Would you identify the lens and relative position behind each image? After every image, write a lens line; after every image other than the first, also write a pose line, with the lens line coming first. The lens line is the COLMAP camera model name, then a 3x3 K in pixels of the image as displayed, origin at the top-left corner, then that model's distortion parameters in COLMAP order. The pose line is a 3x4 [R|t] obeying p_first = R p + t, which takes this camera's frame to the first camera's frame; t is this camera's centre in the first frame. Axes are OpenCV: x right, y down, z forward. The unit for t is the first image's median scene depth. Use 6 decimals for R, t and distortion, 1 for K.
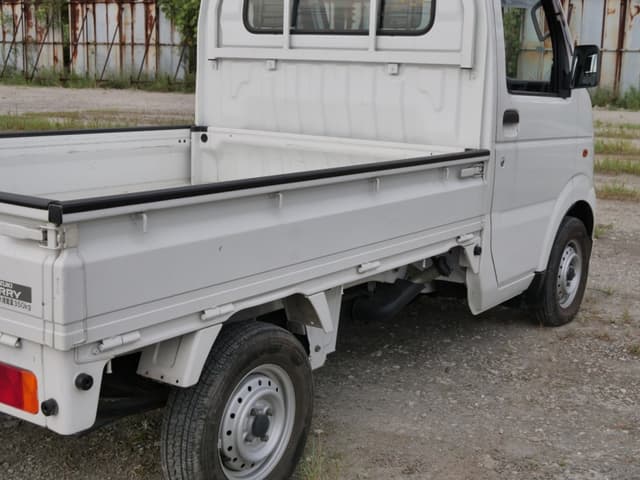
lens RADIAL K [[918.9, 0, 321.9], [0, 918.9, 238.6], [0, 0, 1]] dist [0.014962, 0.000000]
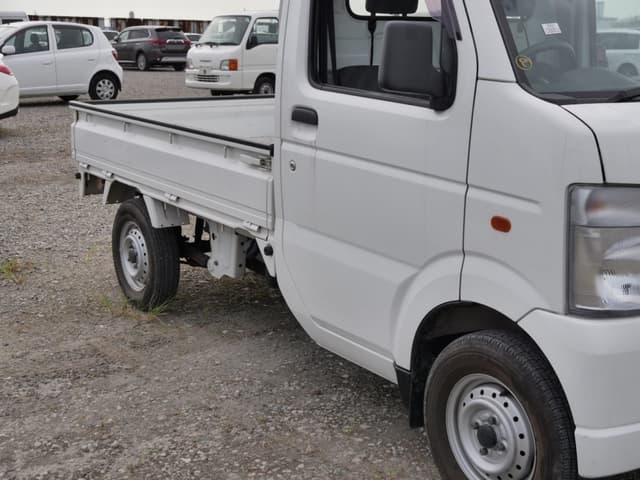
lens RADIAL K [[918.9, 0, 322.3], [0, 918.9, 244.6], [0, 0, 1]] dist [0.014962, 0.000000]
pose [[-0.356826, 0.180757, -0.916516, 0.959726], [-0.194949, 0.945091, 0.262292, -0.237479], [0.913603, 0.272266, -0.301995, 1.268167]]
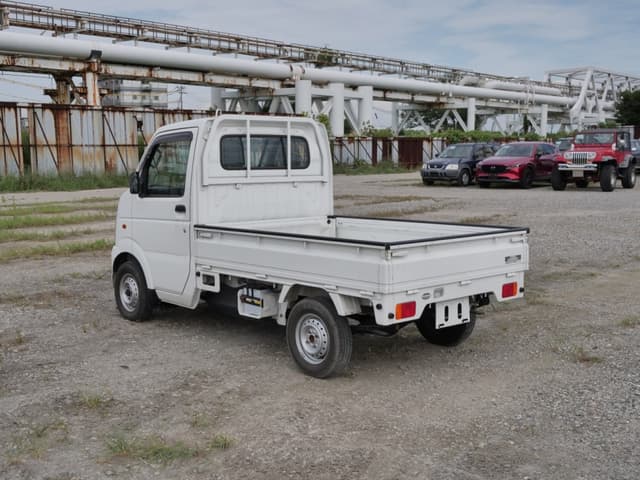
lens RADIAL K [[821.2, 0, 315.6], [0, 821.2, 237.0], [0, 0, 1]] dist [0.015466, 0.000000]
pose [[0.224747, -0.128152, 0.965953, -1.774829], [0.193688, 0.977408, 0.084607, -0.215801], [-0.954973, 0.168078, 0.244491, 0.503242]]
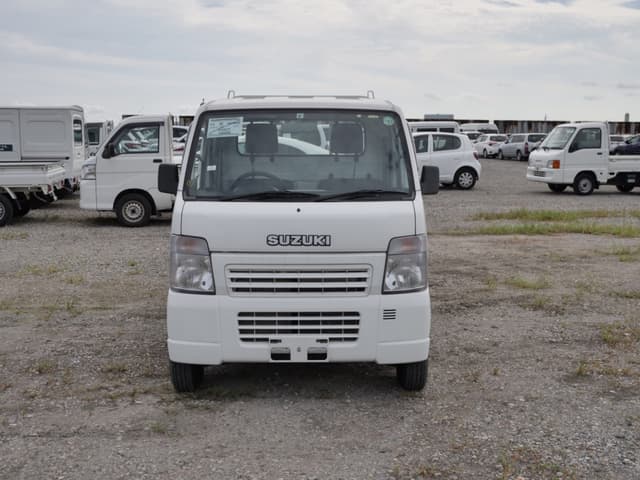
lens RADIAL K [[736.0, 0, 320.9], [0, 736.0, 236.6], [0, 0, 1]] dist [0.000554, 0.000000]
pose [[-0.811343, 0.055640, -0.581917, 0.829446], [-0.135445, 0.950478, 0.279725, -0.490720], [0.568663, 0.305770, -0.763628, 2.207536]]
